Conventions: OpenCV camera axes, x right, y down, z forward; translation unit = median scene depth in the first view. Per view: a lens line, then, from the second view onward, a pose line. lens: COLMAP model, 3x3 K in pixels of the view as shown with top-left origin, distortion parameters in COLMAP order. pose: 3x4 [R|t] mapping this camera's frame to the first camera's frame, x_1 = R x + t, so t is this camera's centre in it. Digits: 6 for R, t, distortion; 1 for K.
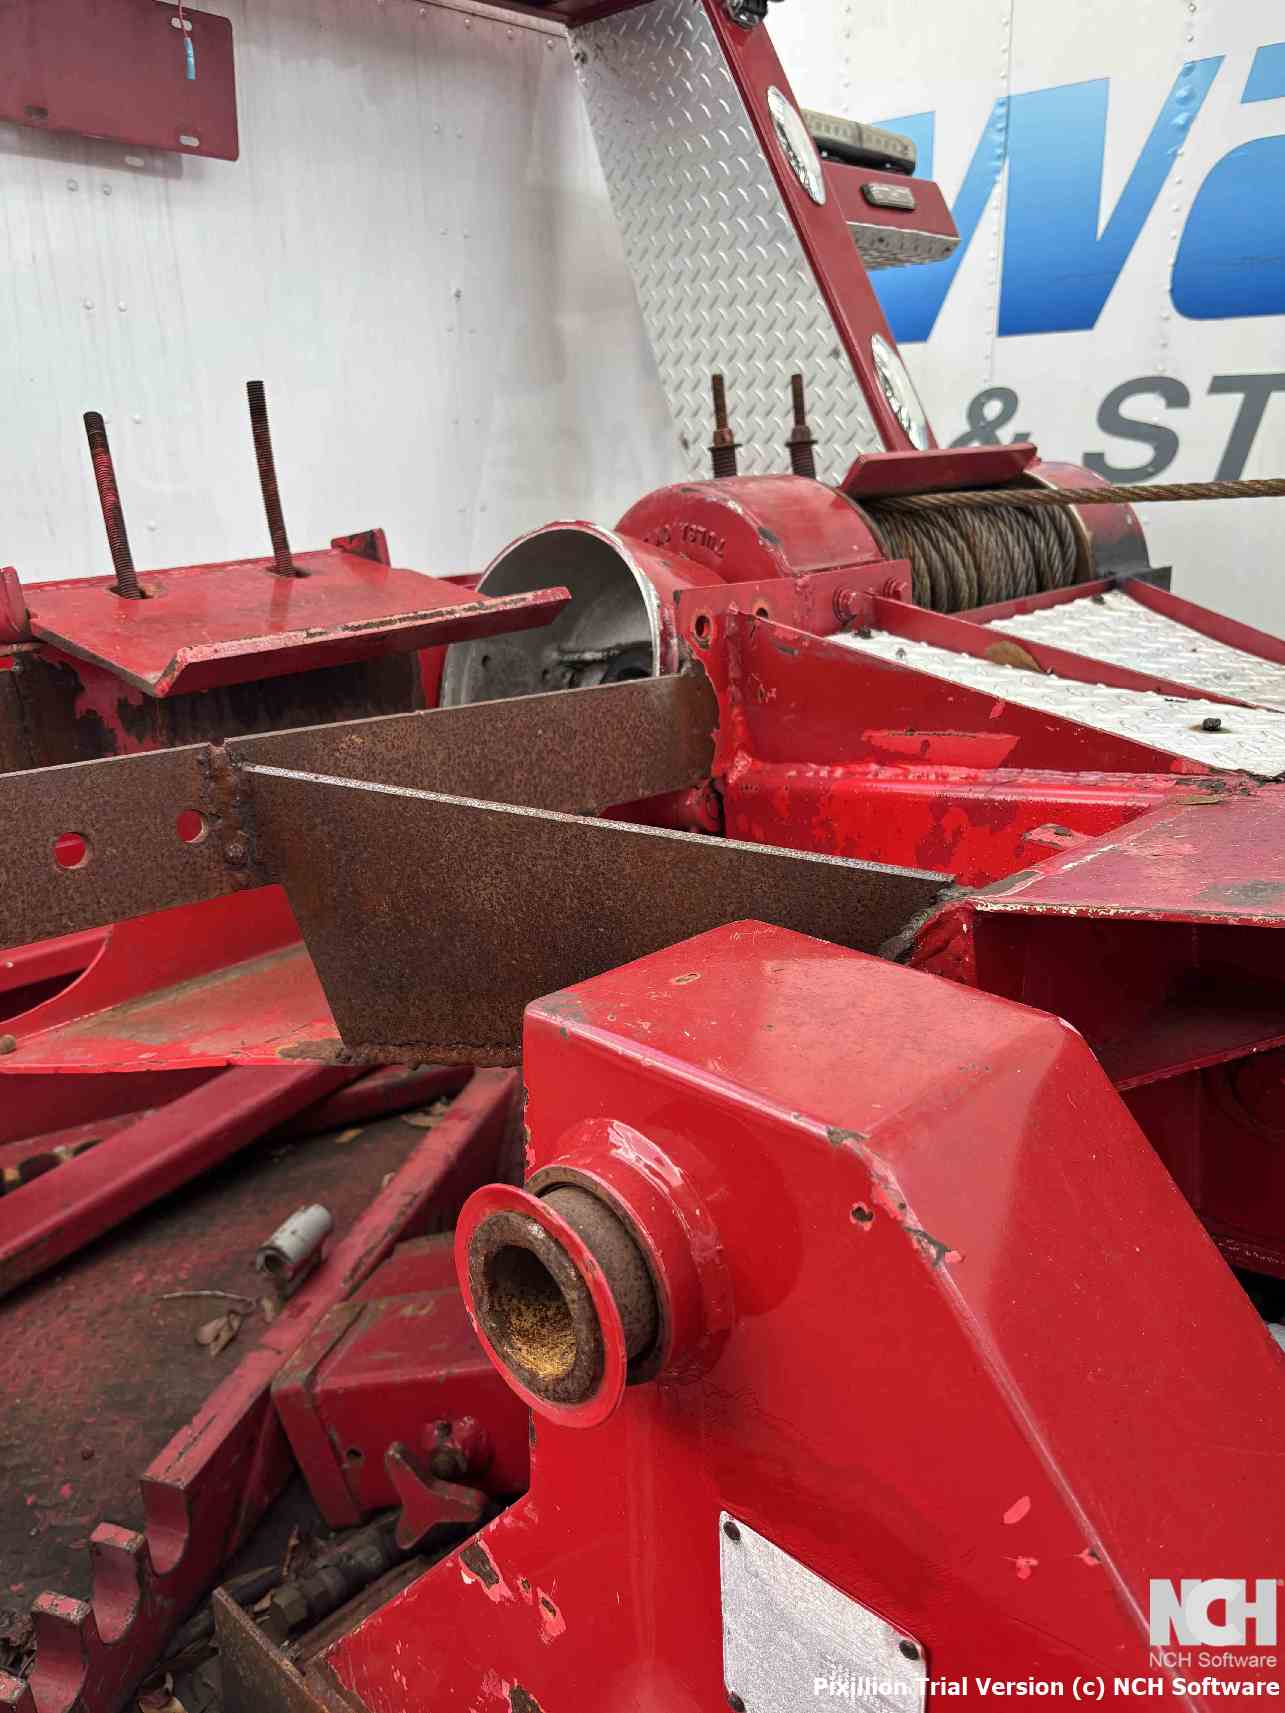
lens RADIAL K [[1307.7, 0, 631.7], [0, 1307.7, 855.2], [0, 0, 1]] dist [0.006256, -0.025884]
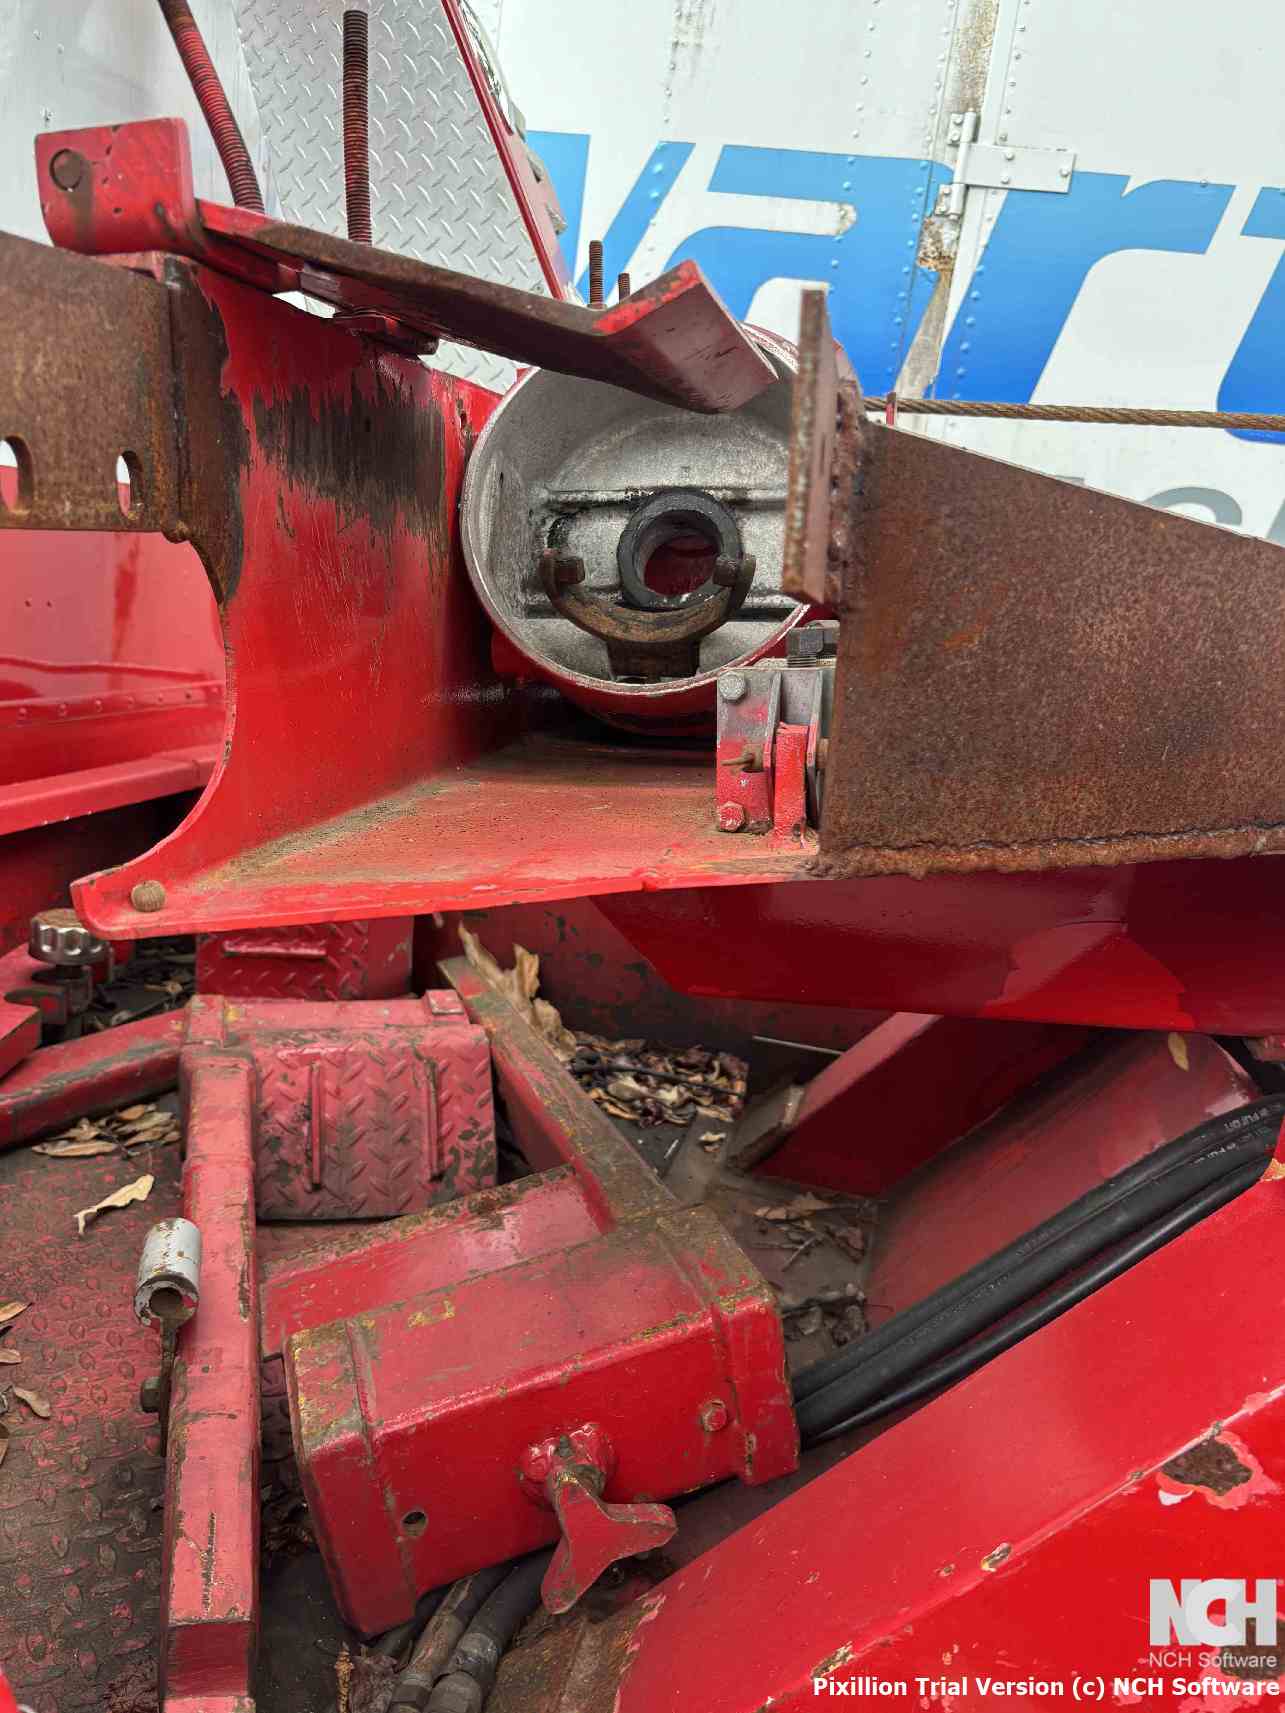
lens RADIAL K [[1307.7, 0, 640.7], [0, 1307.7, 855.3], [0, 0, 1]] dist [0.006256, -0.025884]
pose [[0.843912, 0.014266, 0.536292, -0.497884], [0.012655, 0.998839, -0.046484, 0.127997], [-0.536332, 0.046015, 0.842752, 0.309890]]
